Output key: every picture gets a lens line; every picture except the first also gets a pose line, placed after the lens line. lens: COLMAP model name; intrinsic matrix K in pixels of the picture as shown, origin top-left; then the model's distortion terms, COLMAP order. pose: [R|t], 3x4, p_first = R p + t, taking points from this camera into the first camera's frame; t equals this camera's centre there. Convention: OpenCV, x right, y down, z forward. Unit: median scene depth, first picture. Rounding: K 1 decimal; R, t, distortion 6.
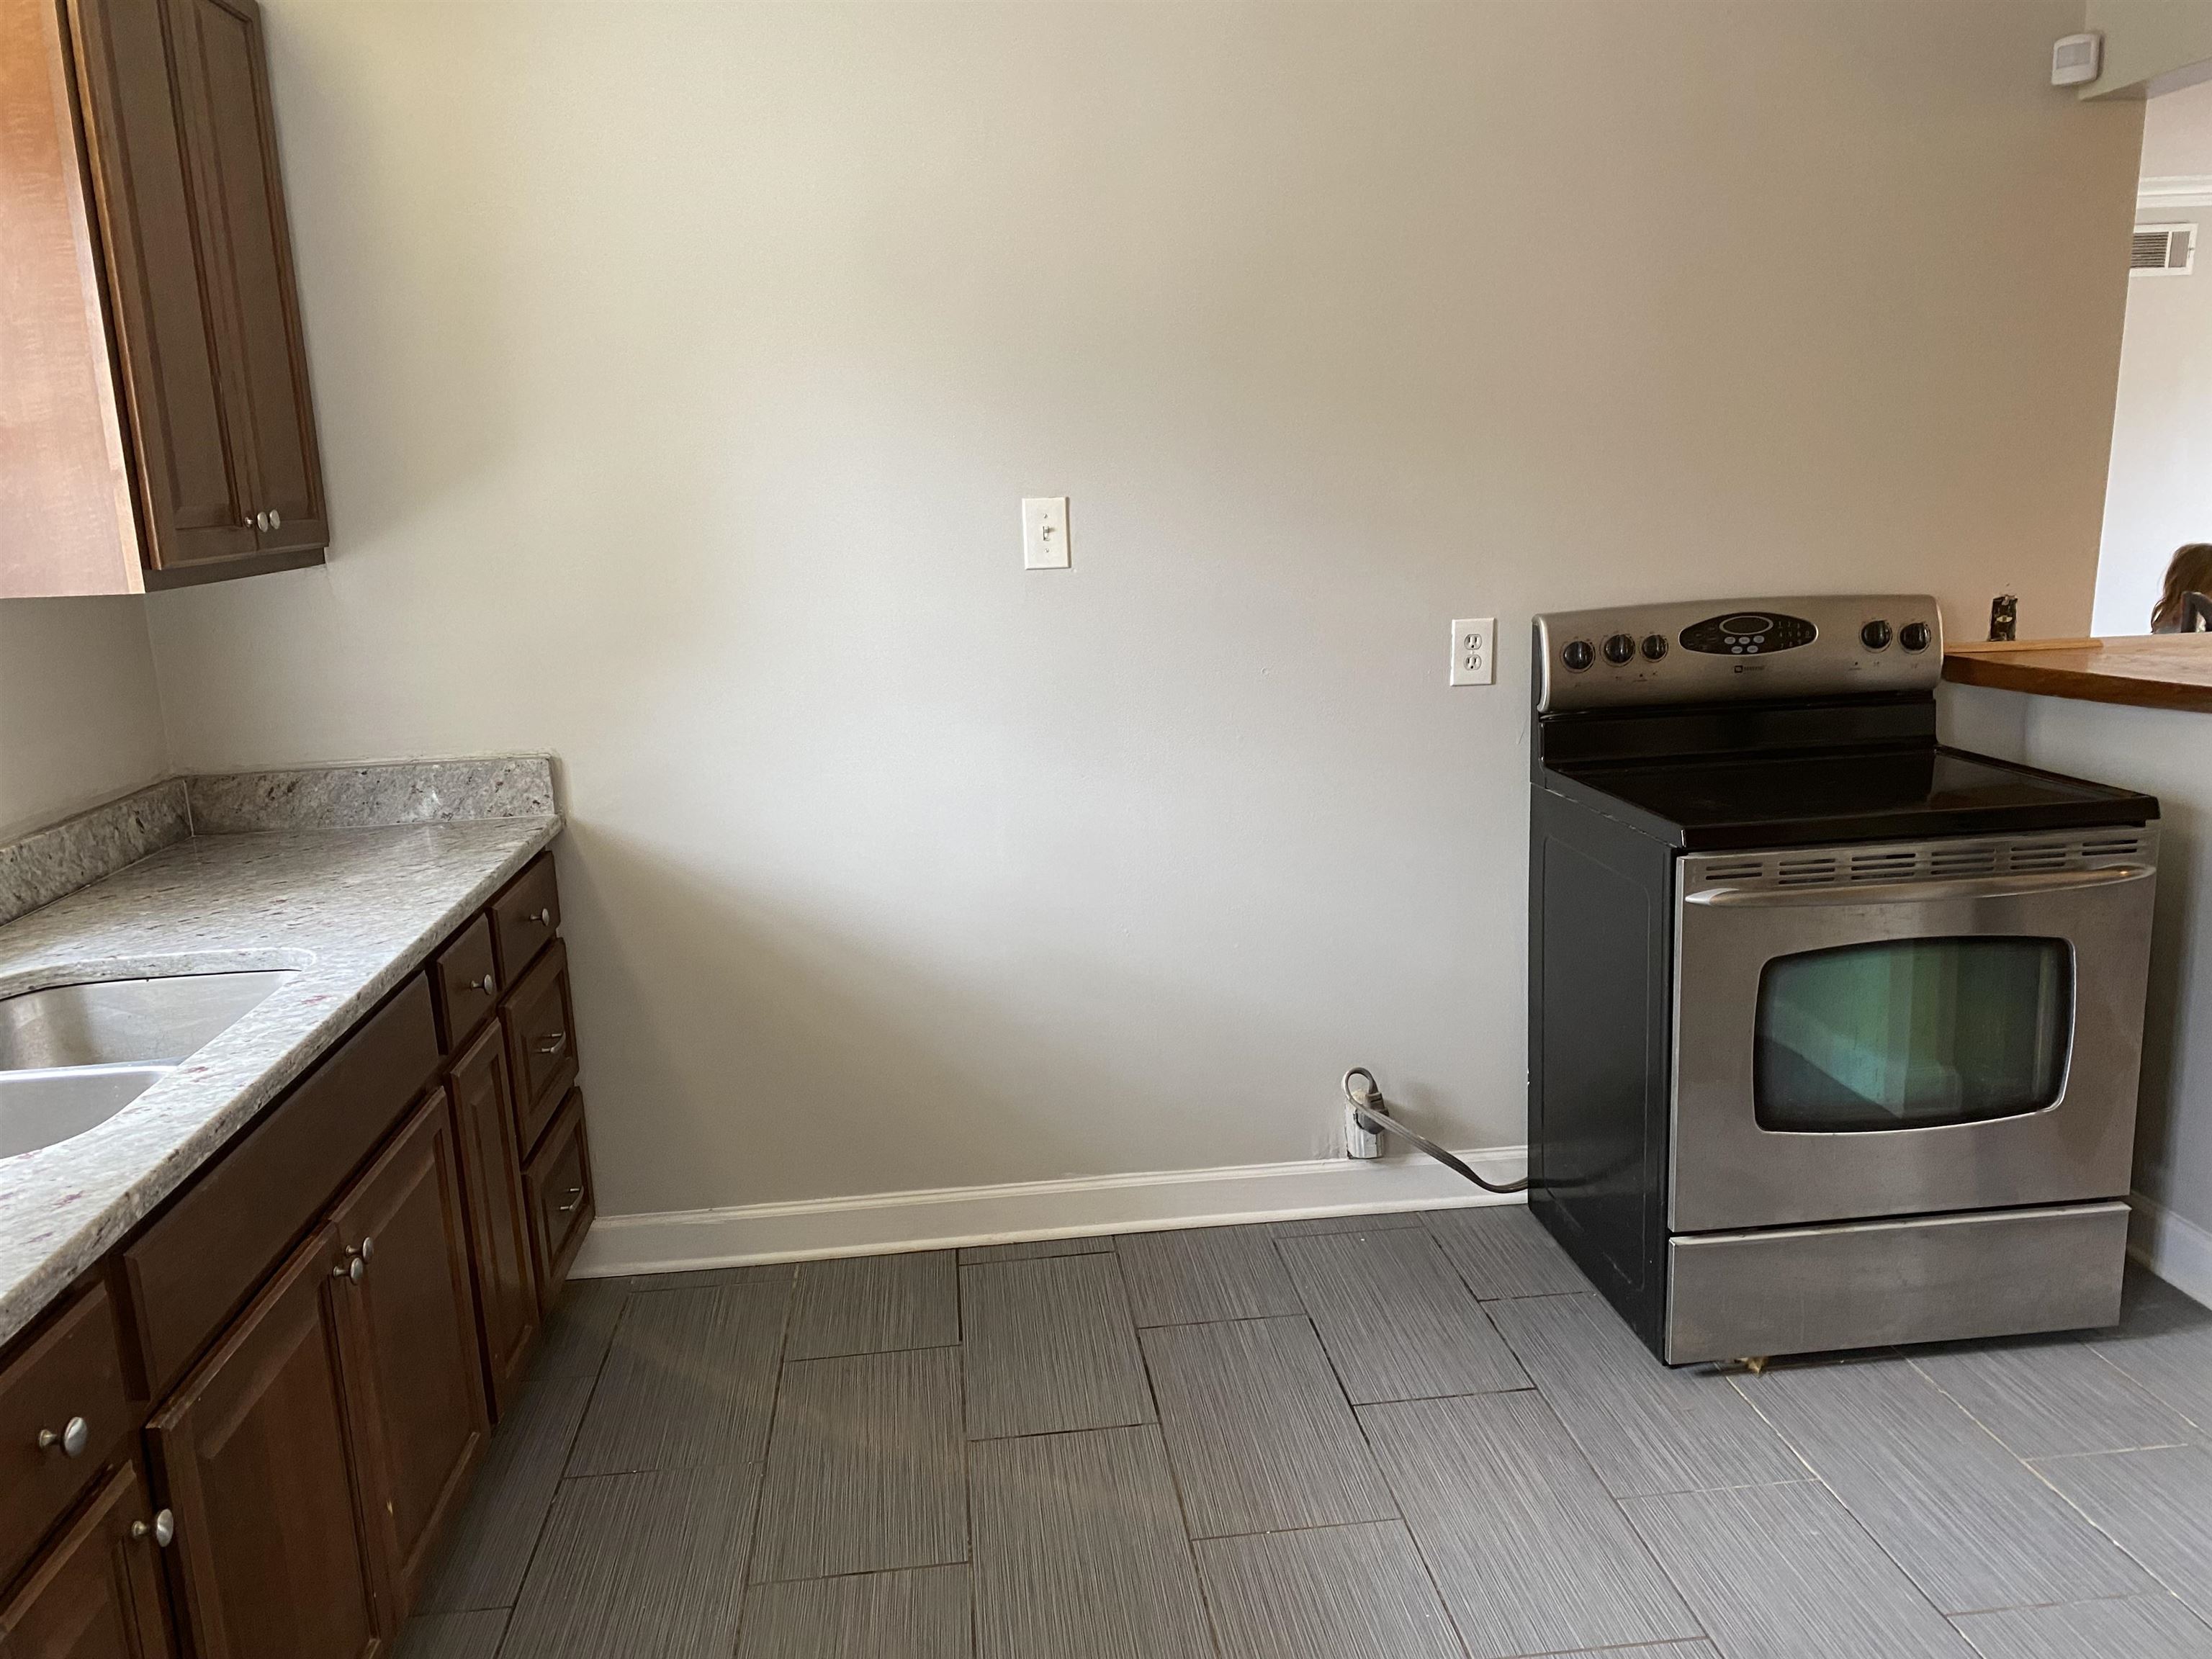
lens RADIAL K [[1686.4, 0, 1105.3], [0, 1686.4, 835.1], [0, 0, 1]] dist [0.046771, -0.045996]
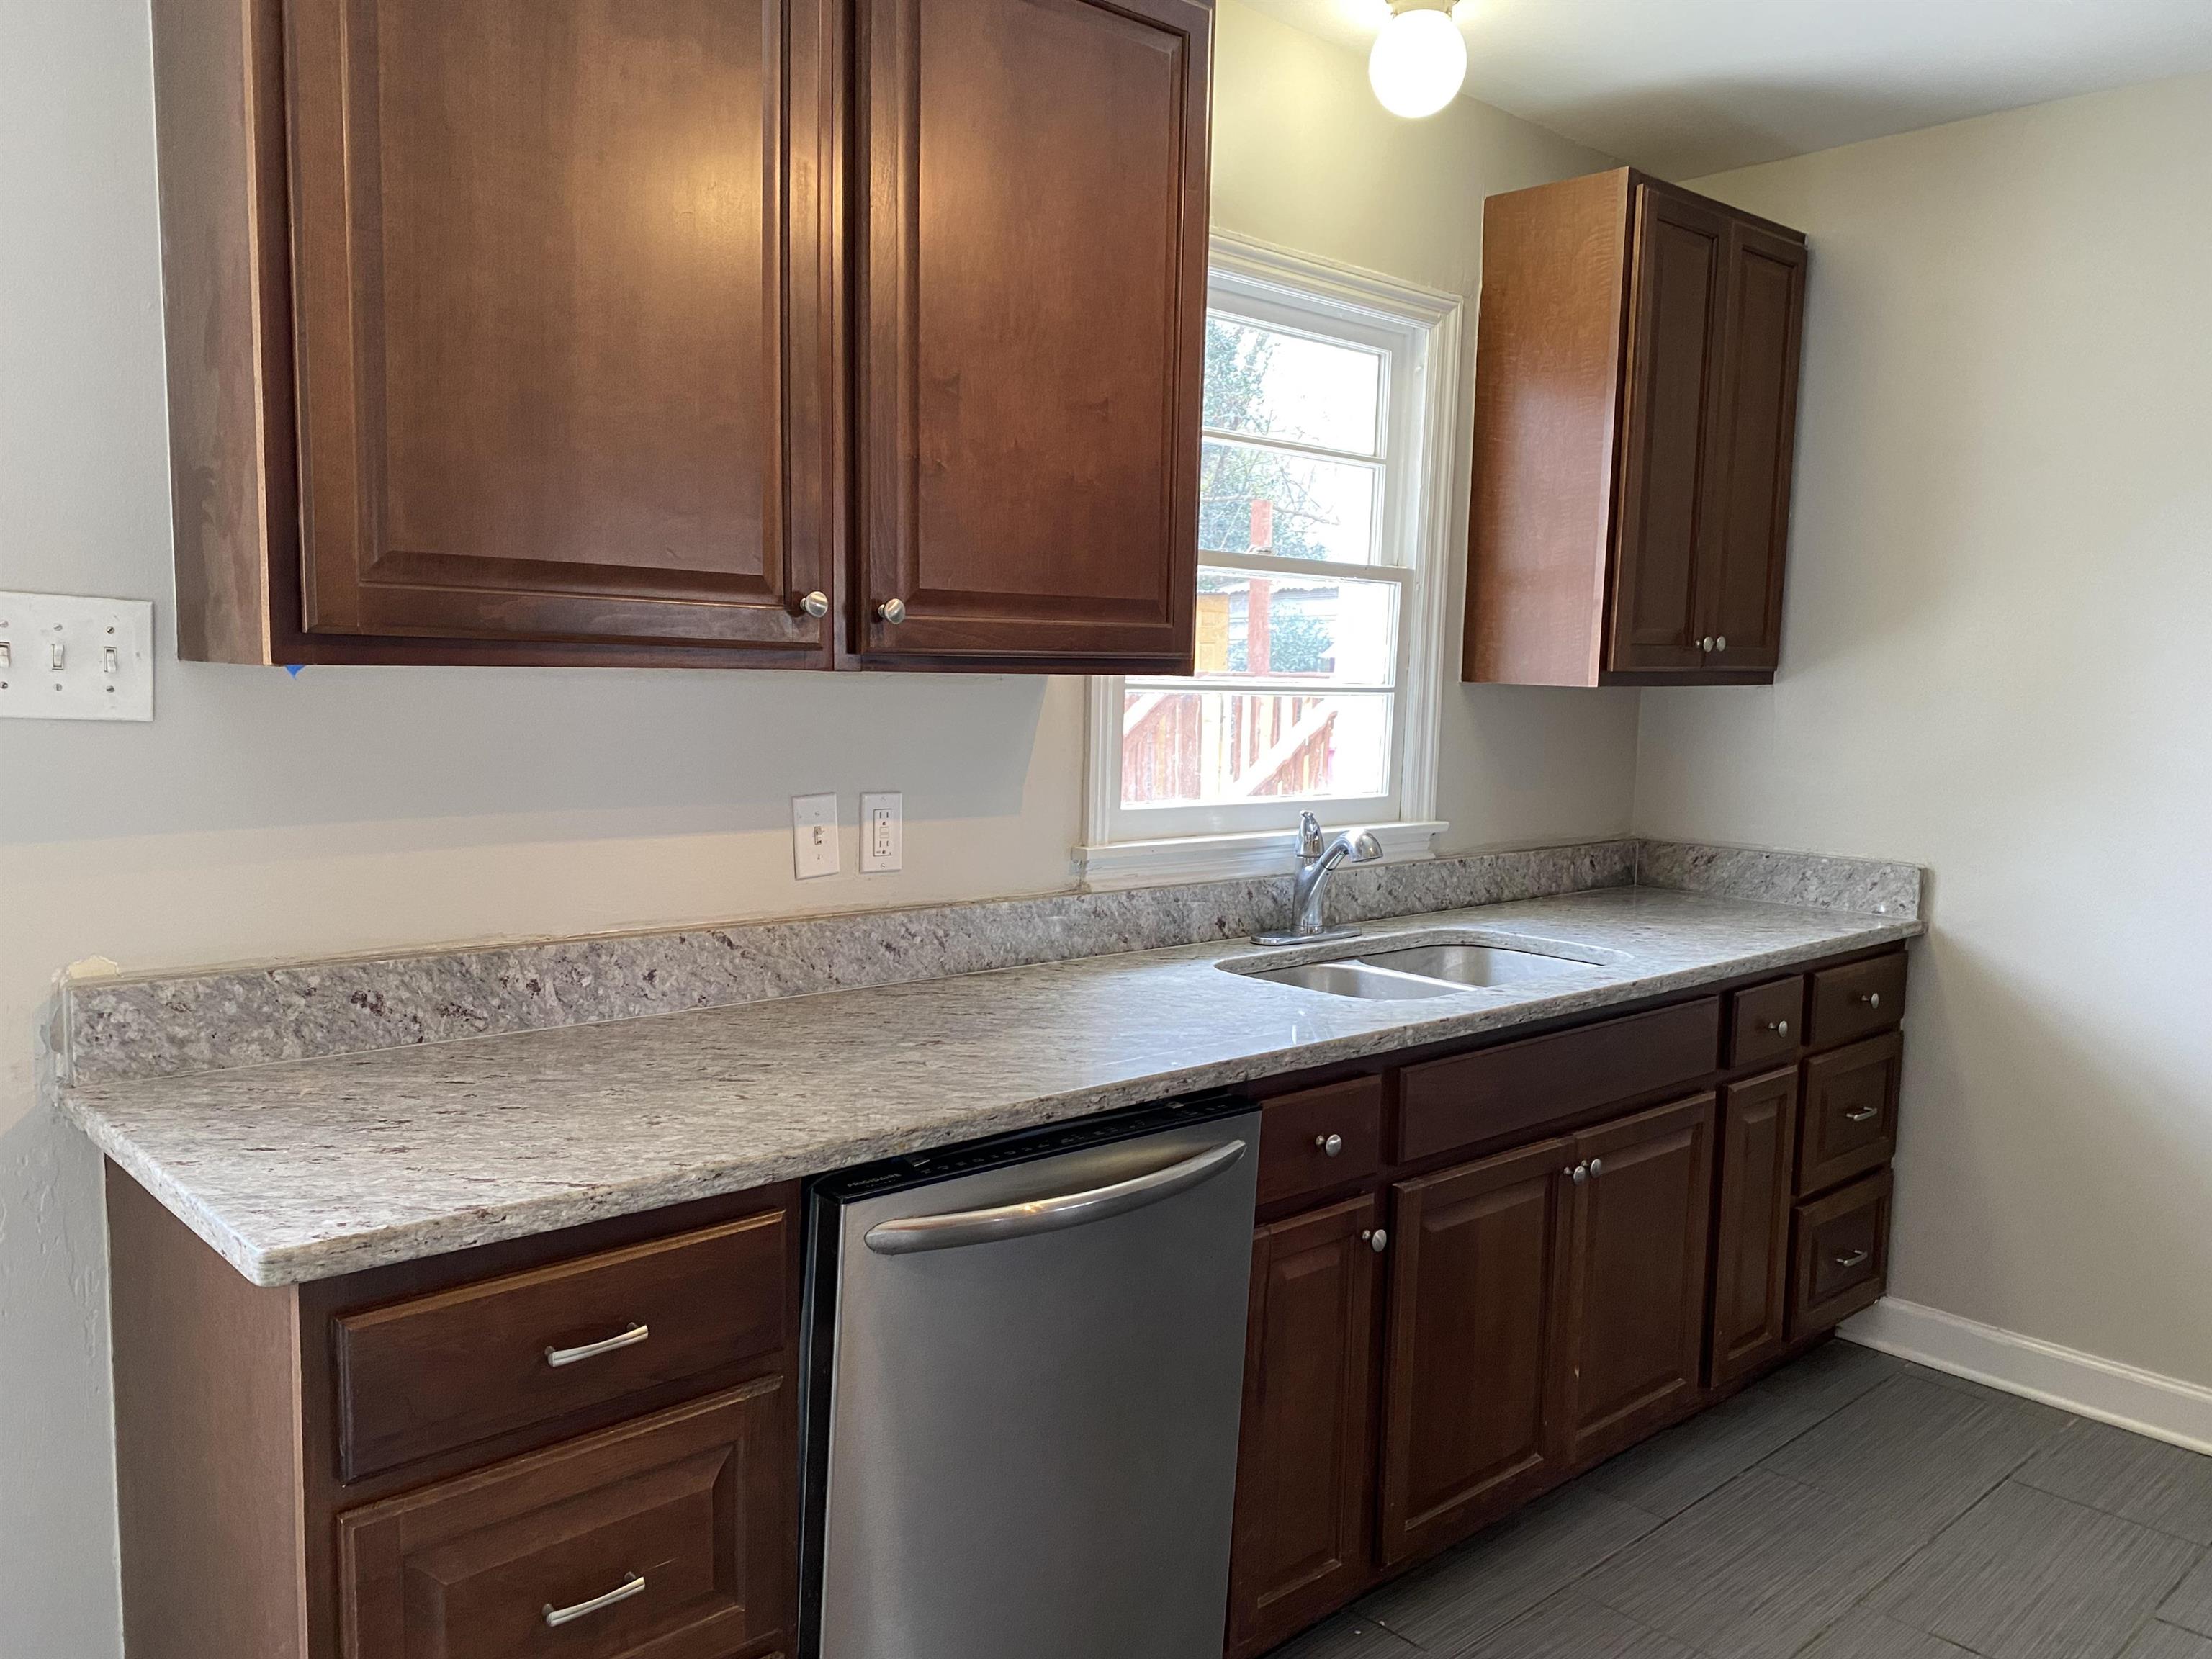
lens RADIAL K [[1686.4, 0, 1099.0], [0, 1686.4, 838.4], [0, 0, 1]] dist [0.046771, -0.045996]
pose [[0.595904, 0.137996, -0.791110, 0.250270], [-0.212638, 0.977077, 0.010266, 0.042136], [0.774392, 0.162102, 0.611588, -0.114760]]
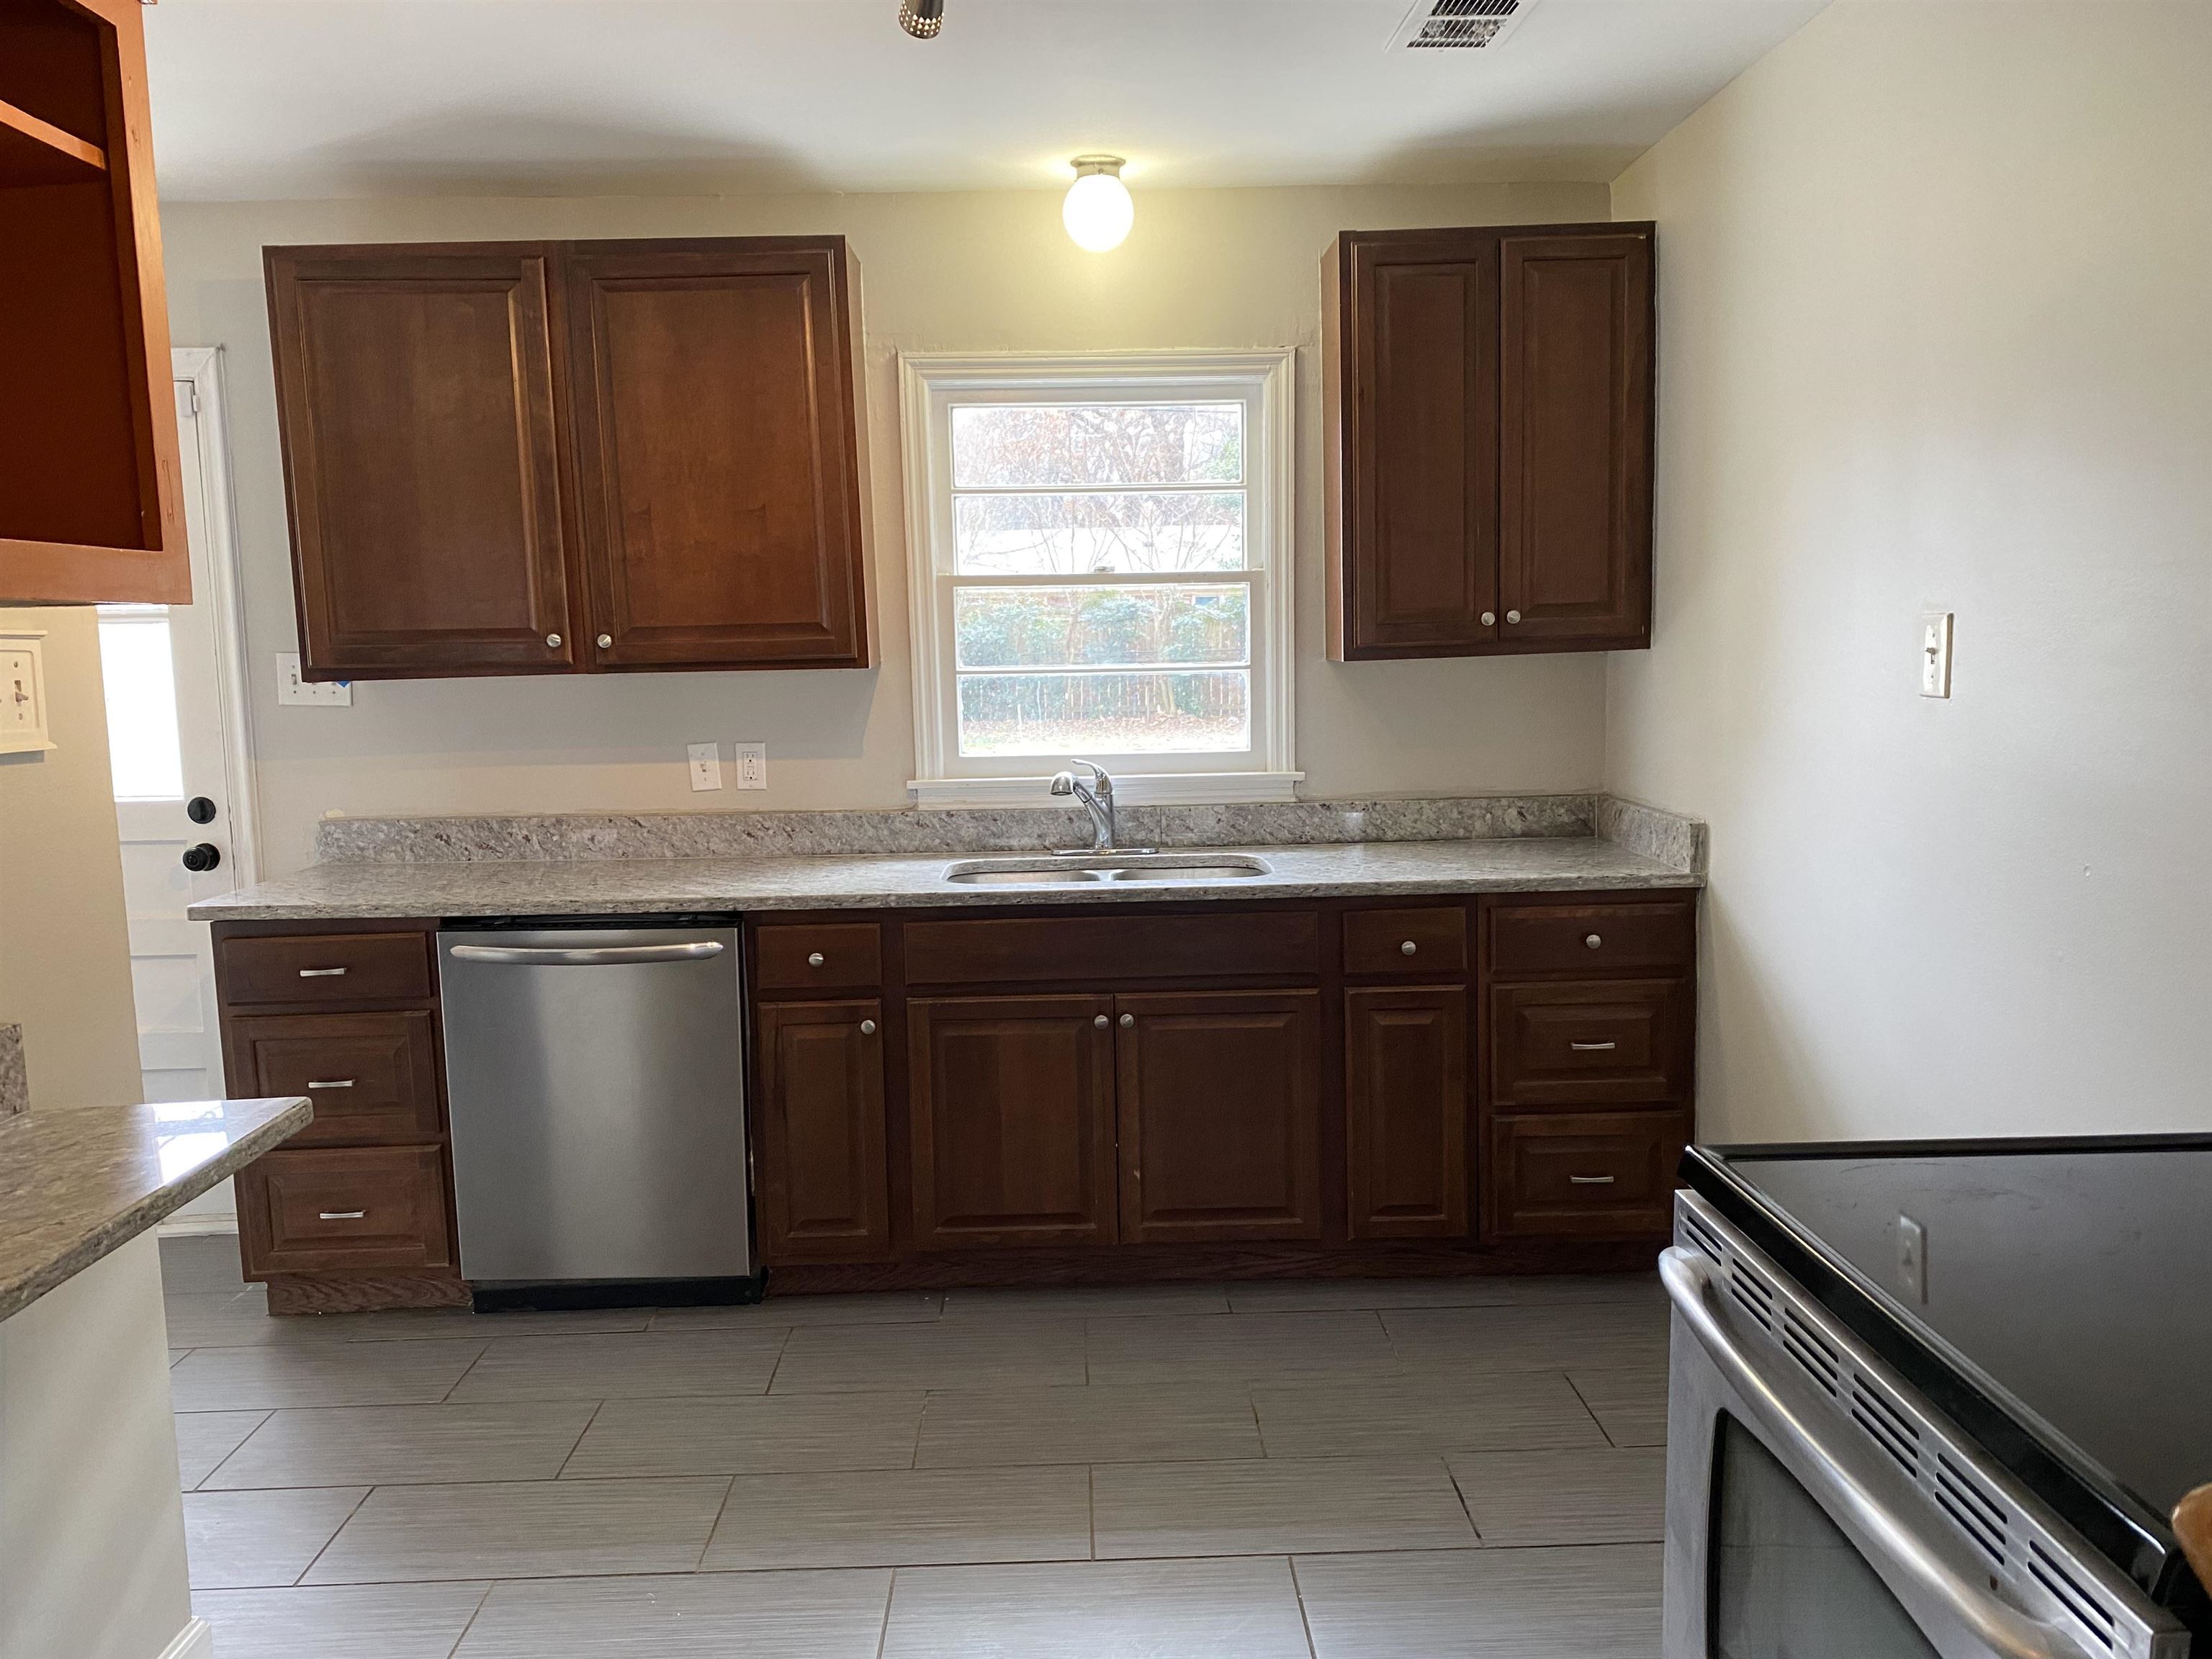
lens RADIAL K [[1686.4, 0, 1125.0], [0, 1686.4, 832.5], [0, 0, 1]] dist [0.046771, -0.045996]
pose [[-0.087470, 0.158595, -0.983462, 0.918895], [-0.179295, 0.968617, 0.172148, -0.184324], [0.979899, 0.191388, -0.056289, 0.747878]]
